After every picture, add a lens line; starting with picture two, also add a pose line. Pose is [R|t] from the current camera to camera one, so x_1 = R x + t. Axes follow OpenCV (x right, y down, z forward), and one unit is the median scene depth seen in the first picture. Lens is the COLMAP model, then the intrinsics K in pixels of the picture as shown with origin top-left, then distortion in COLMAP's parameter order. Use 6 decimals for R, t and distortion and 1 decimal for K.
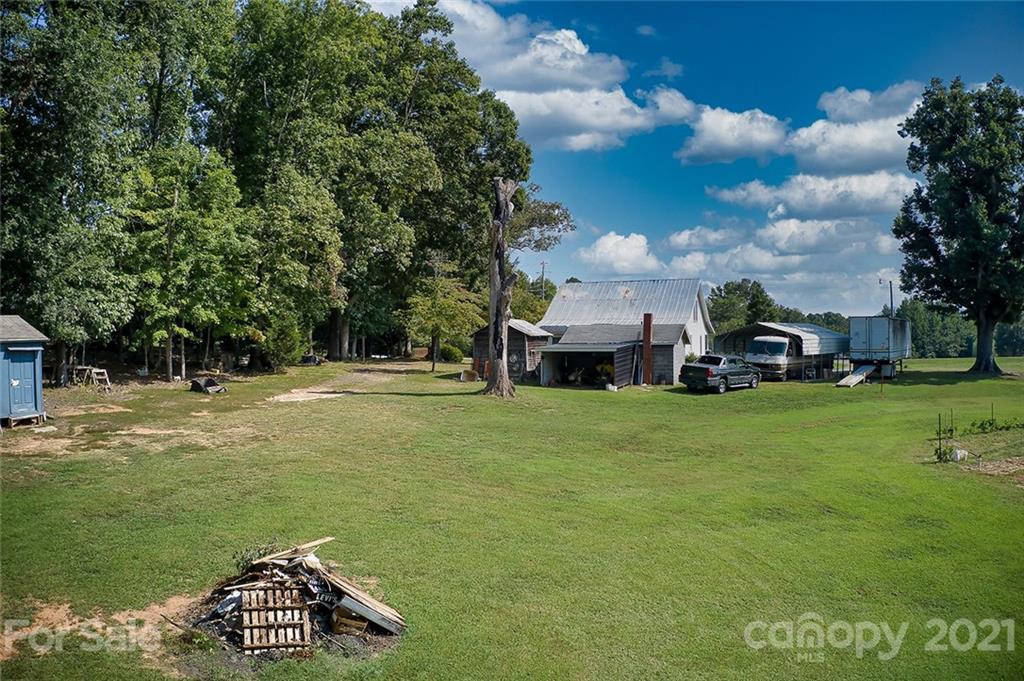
lens RADIAL K [[809.6, 0, 508.0], [0, 809.6, 340.9], [0, 0, 1]] dist [-0.164613, 0.013818]
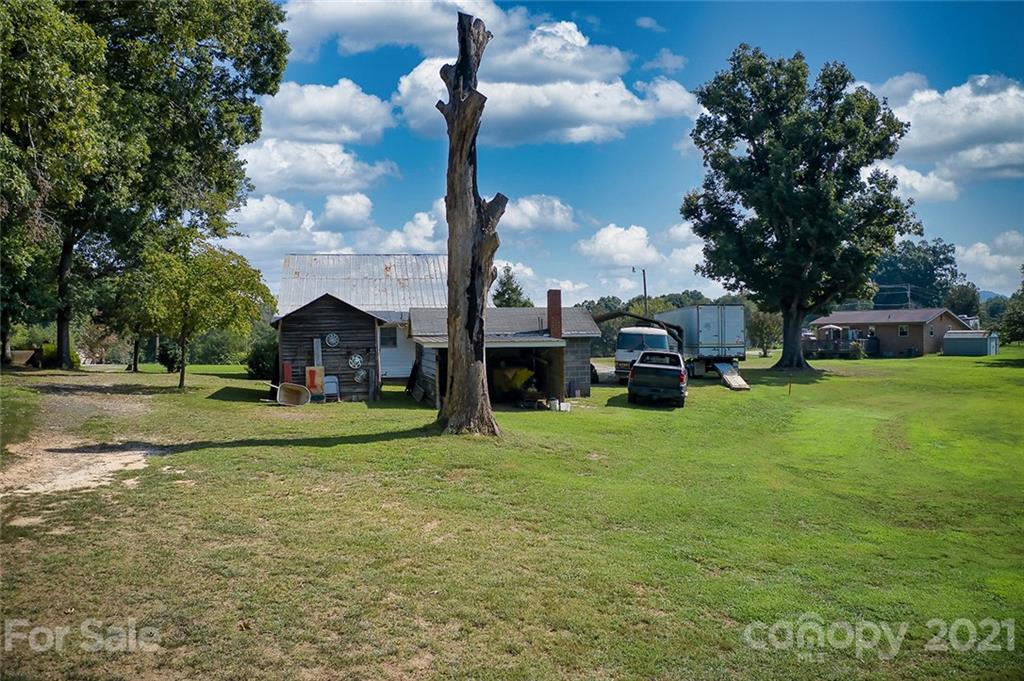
lens RADIAL K [[809.6, 0, 516.4], [0, 809.6, 337.2], [0, 0, 1]] dist [-0.164613, 0.013818]
pose [[0.827356, -0.000927, 0.561677, -0.204019], [0.005657, 0.999962, -0.006683, 0.008174], [-0.561649, 0.008707, 0.827330, 0.426429]]
